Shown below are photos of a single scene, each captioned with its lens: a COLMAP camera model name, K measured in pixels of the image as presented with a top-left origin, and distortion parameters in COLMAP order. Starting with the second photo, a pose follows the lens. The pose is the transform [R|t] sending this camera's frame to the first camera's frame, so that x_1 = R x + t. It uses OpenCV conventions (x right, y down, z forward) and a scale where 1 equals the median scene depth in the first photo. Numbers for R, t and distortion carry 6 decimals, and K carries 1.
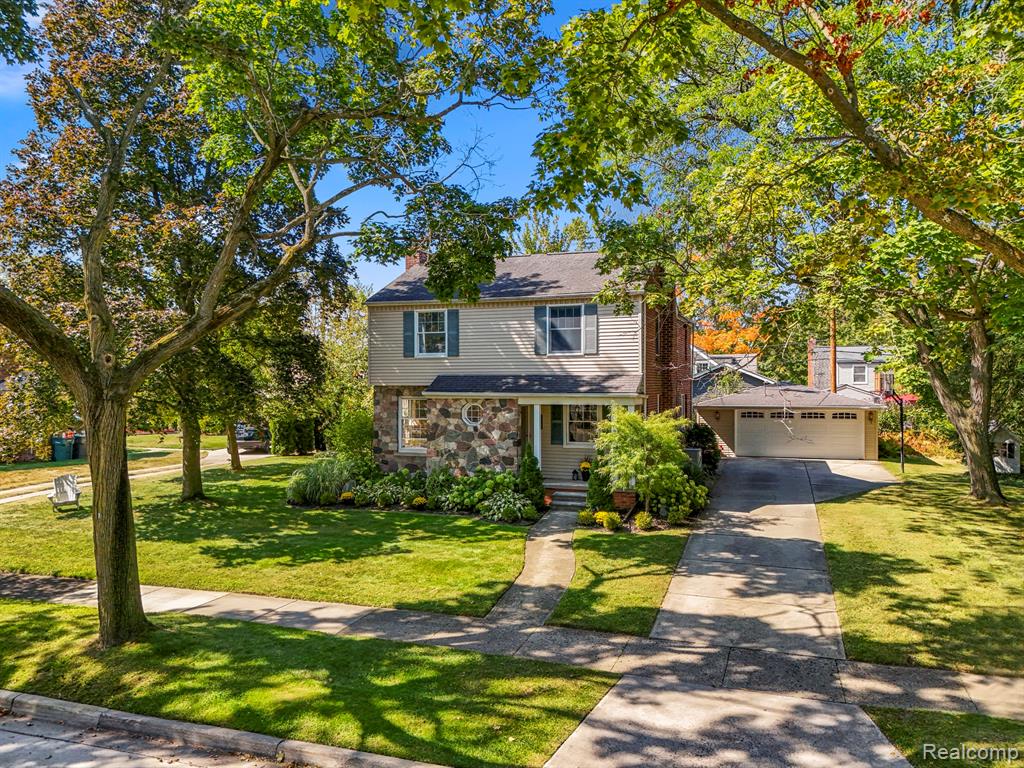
lens RADIAL K [[738.3, 0, 516.0], [0, 738.3, 385.5], [0, 0, 1]] dist [0.013335, -0.006859]
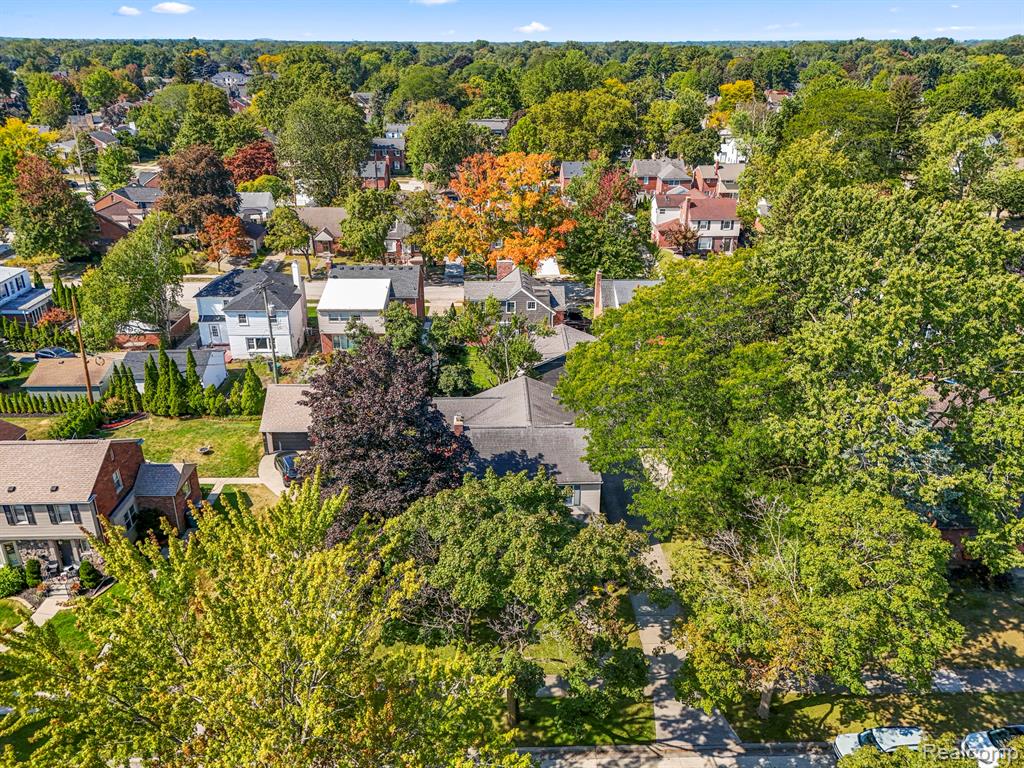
lens RADIAL K [[738.3, 0, 513.2], [0, 738.3, 385.5], [0, 0, 1]] dist [0.013335, -0.006859]
pose [[0.936395, -0.131099, 0.325541, -1.683470], [-0.003059, 0.924522, 0.381116, -2.737655], [-0.350934, -0.357871, 0.865317, -1.584354]]
